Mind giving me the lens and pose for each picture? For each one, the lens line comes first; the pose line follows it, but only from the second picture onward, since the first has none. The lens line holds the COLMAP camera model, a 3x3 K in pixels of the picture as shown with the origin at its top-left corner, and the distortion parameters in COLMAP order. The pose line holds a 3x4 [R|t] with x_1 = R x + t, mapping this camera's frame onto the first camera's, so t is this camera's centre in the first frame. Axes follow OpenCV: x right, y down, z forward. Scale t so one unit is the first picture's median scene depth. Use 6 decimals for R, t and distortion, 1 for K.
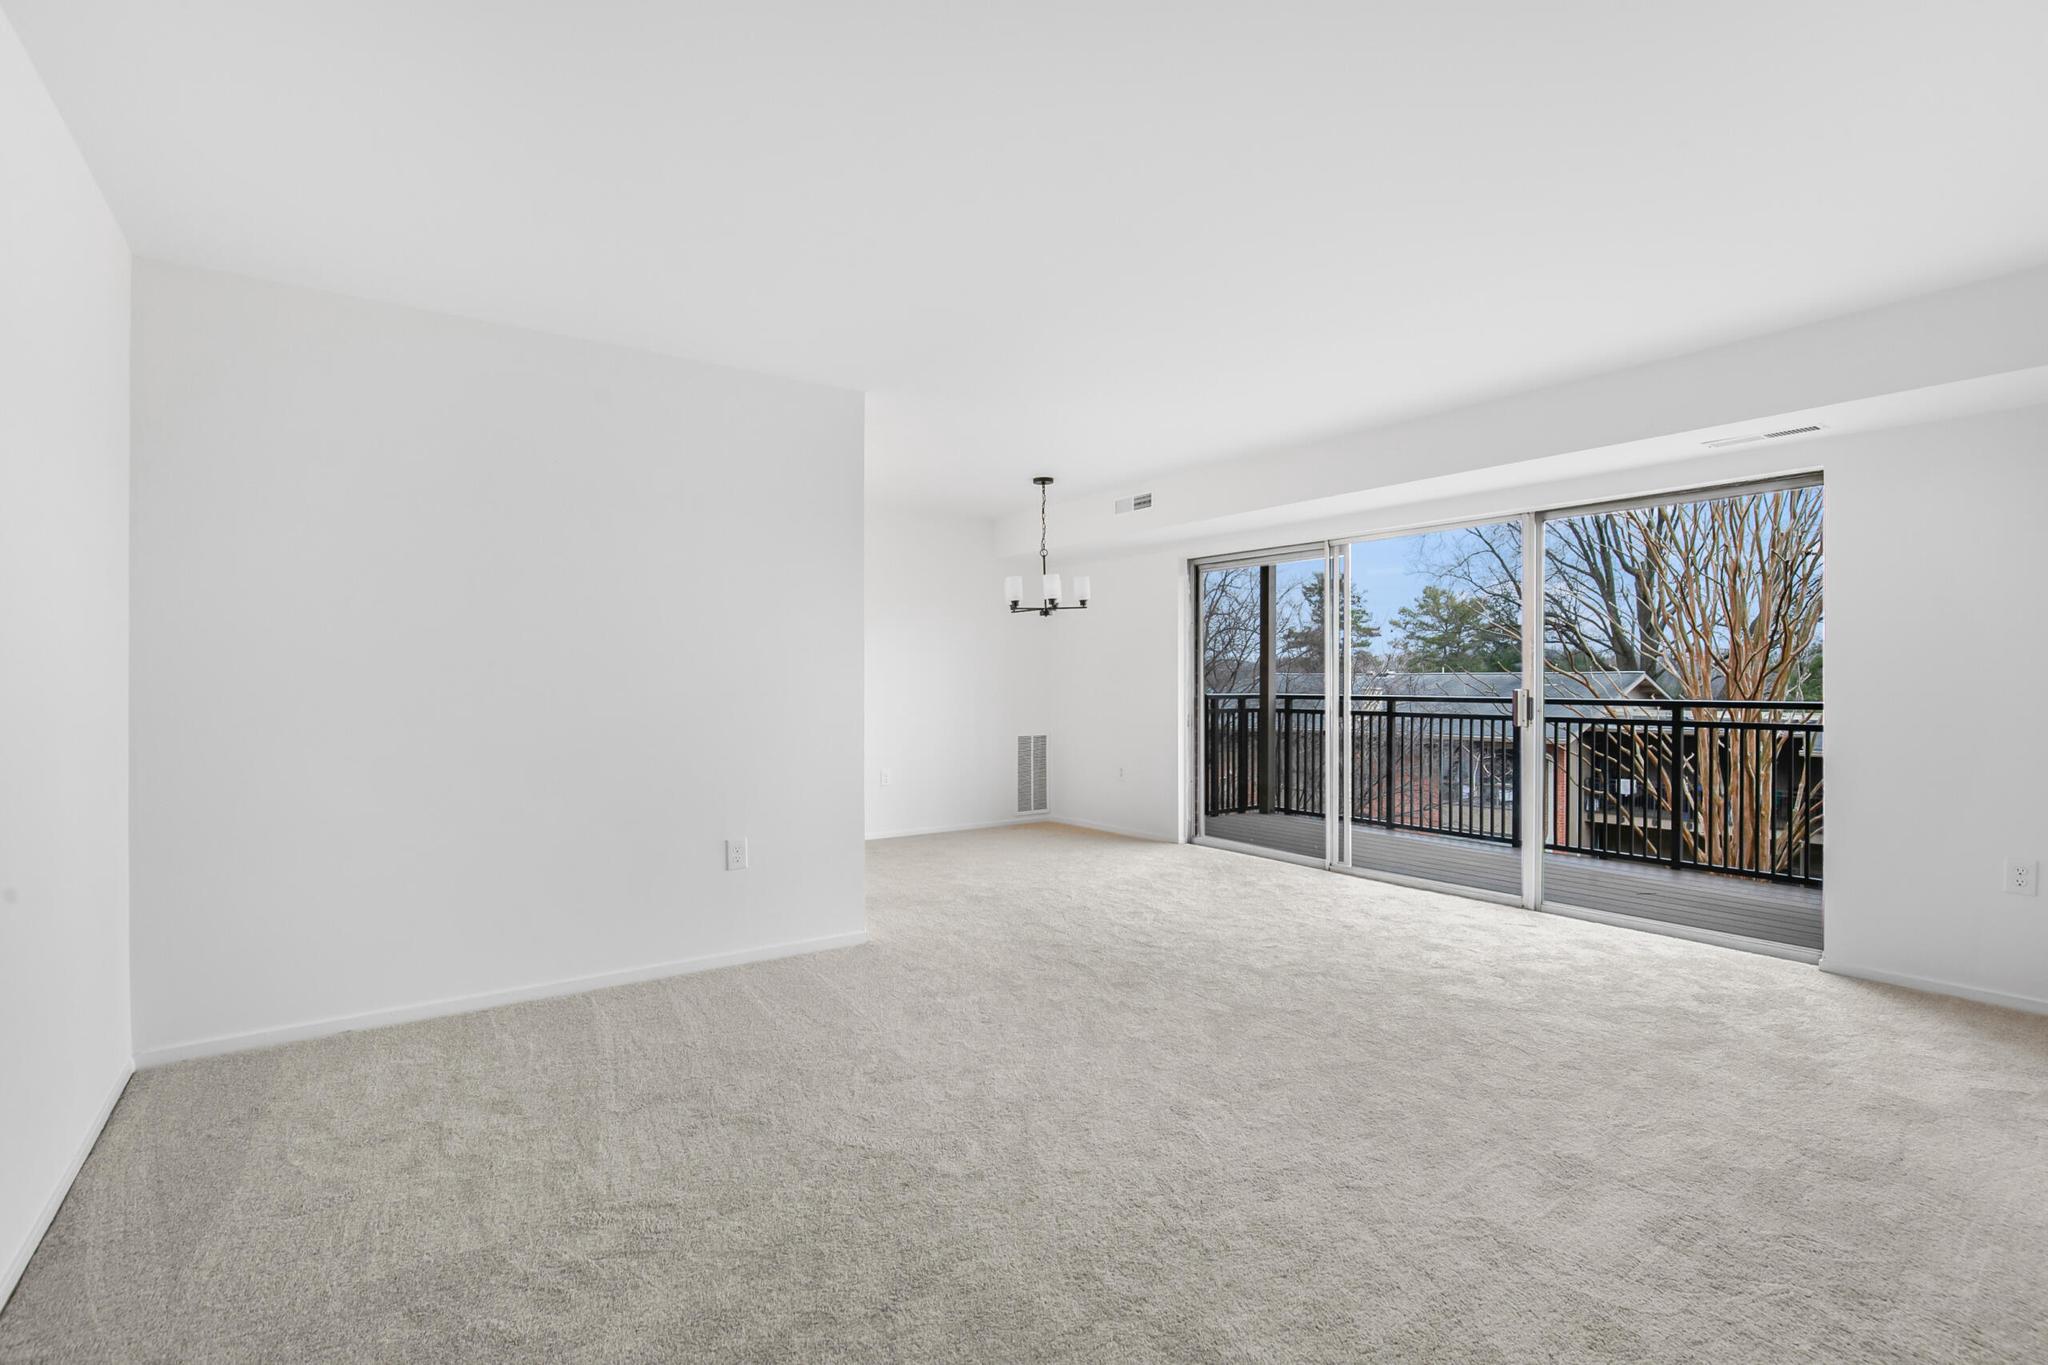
lens RADIAL K [[943.6, 0, 1022.4], [0, 943.6, 676.9], [0, 0, 1]] dist [-0.029345, 0.000255]
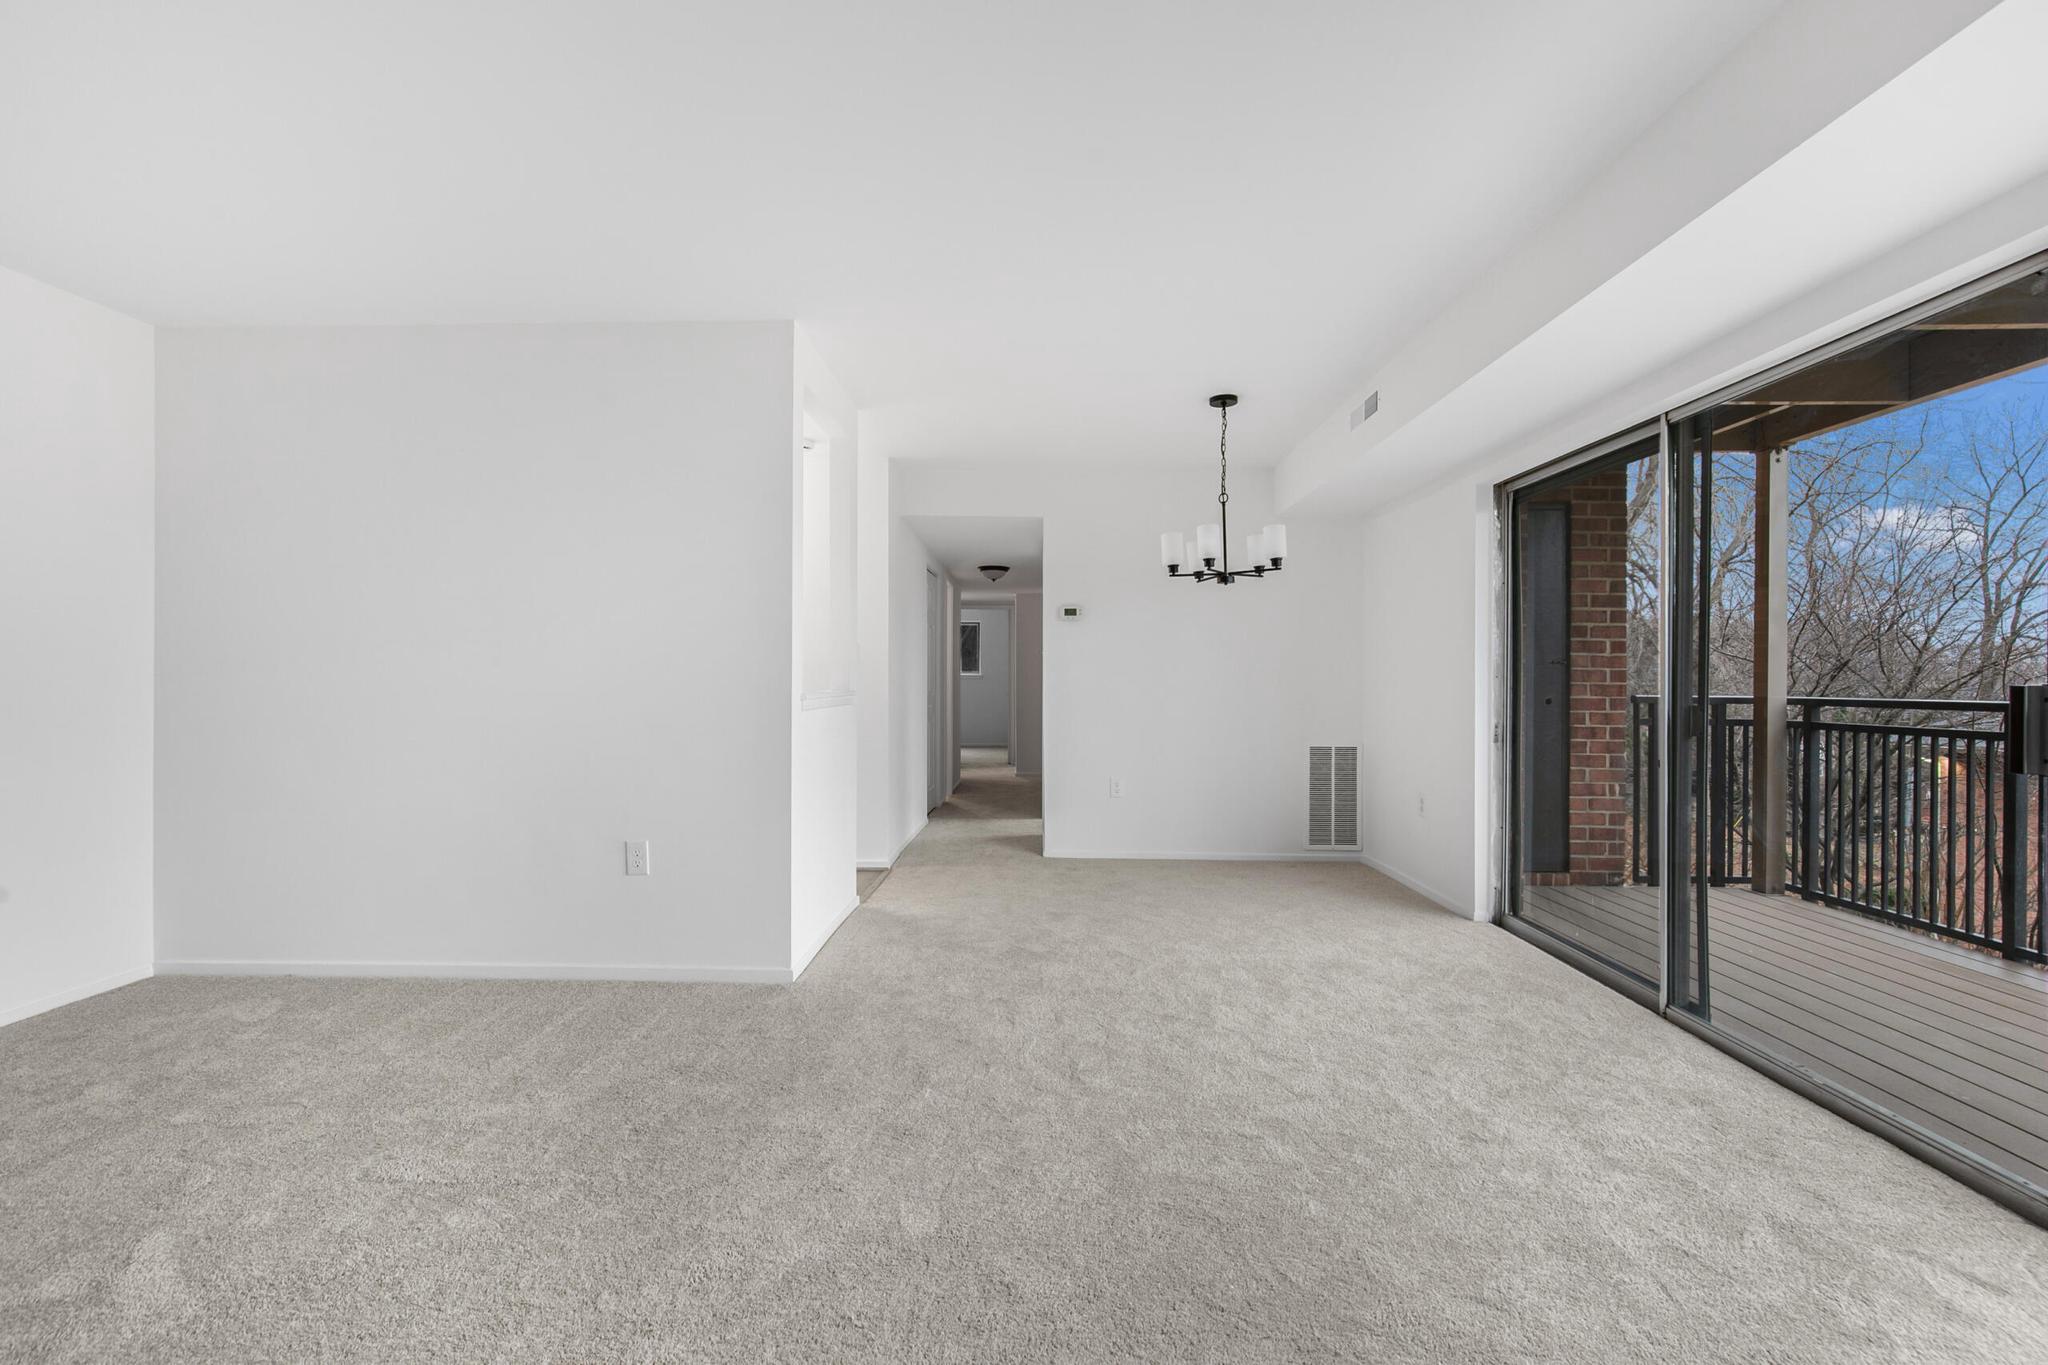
lens RADIAL K [[928.2, 0, 1025.8], [0, 928.2, 675.1], [0, 0, 1]] dist [-0.003325, 0.000839]
pose [[0.797033, 0.000630, -0.603935, 0.306737], [-0.002368, 0.999995, -0.002081, 0.008188], [0.603931, 0.003089, 0.797031, 0.296870]]
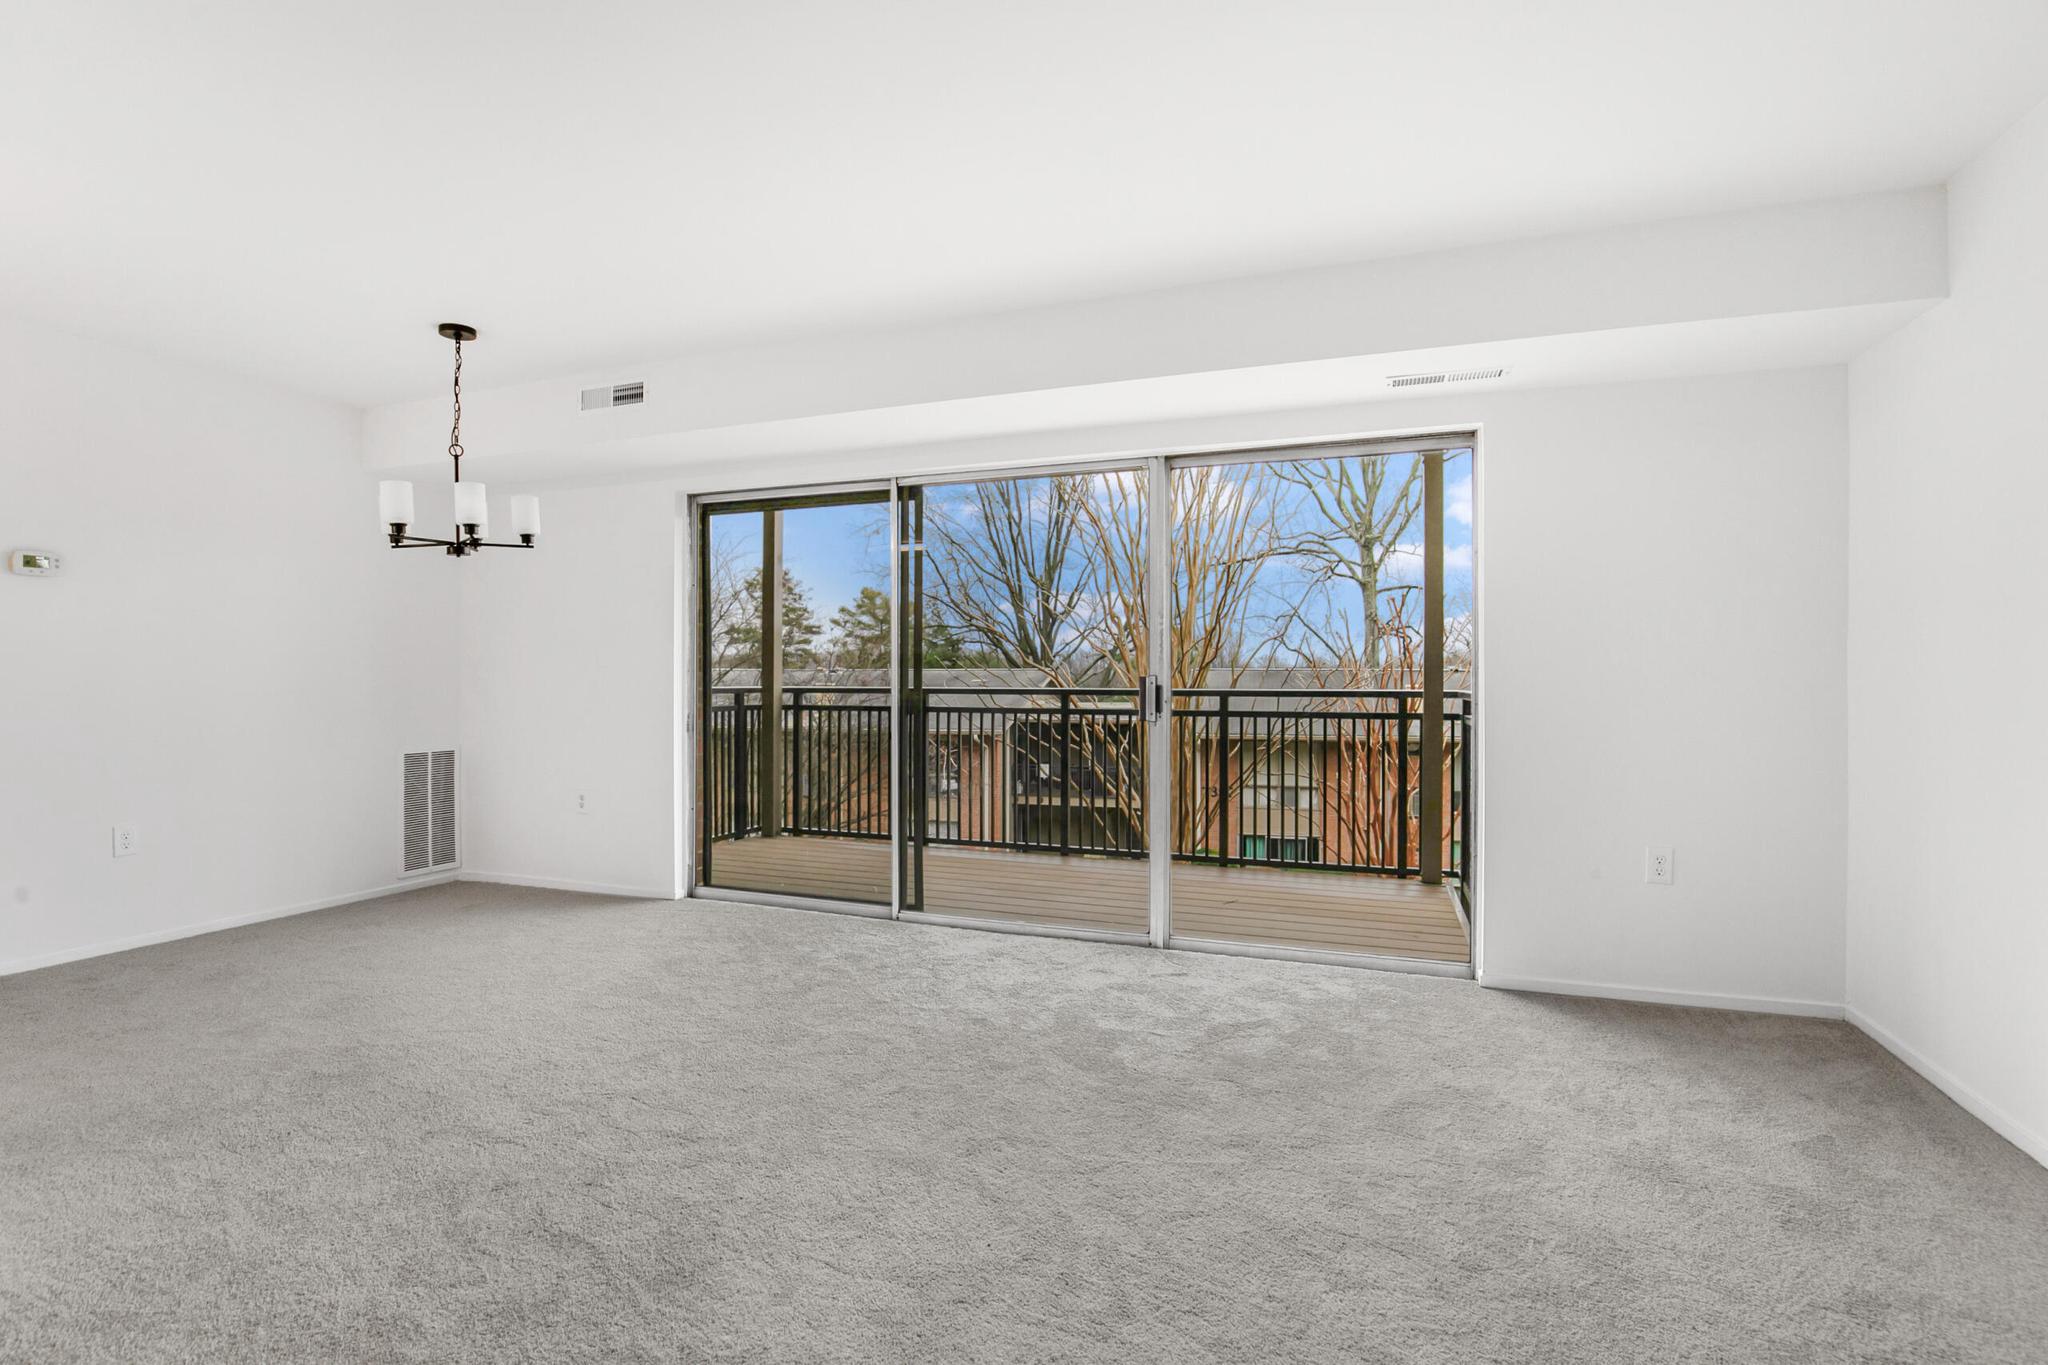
lens RADIAL K [[943.6, 0, 1022.4], [0, 943.6, 676.9], [0, 0, 1]] dist [-0.029345, 0.000255]
pose [[0.834995, 0.000442, 0.550257, -0.002352], [-0.001866, 0.999996, 0.002029, 0.009743], [-0.550254, -0.002721, 0.834993, 0.276589]]
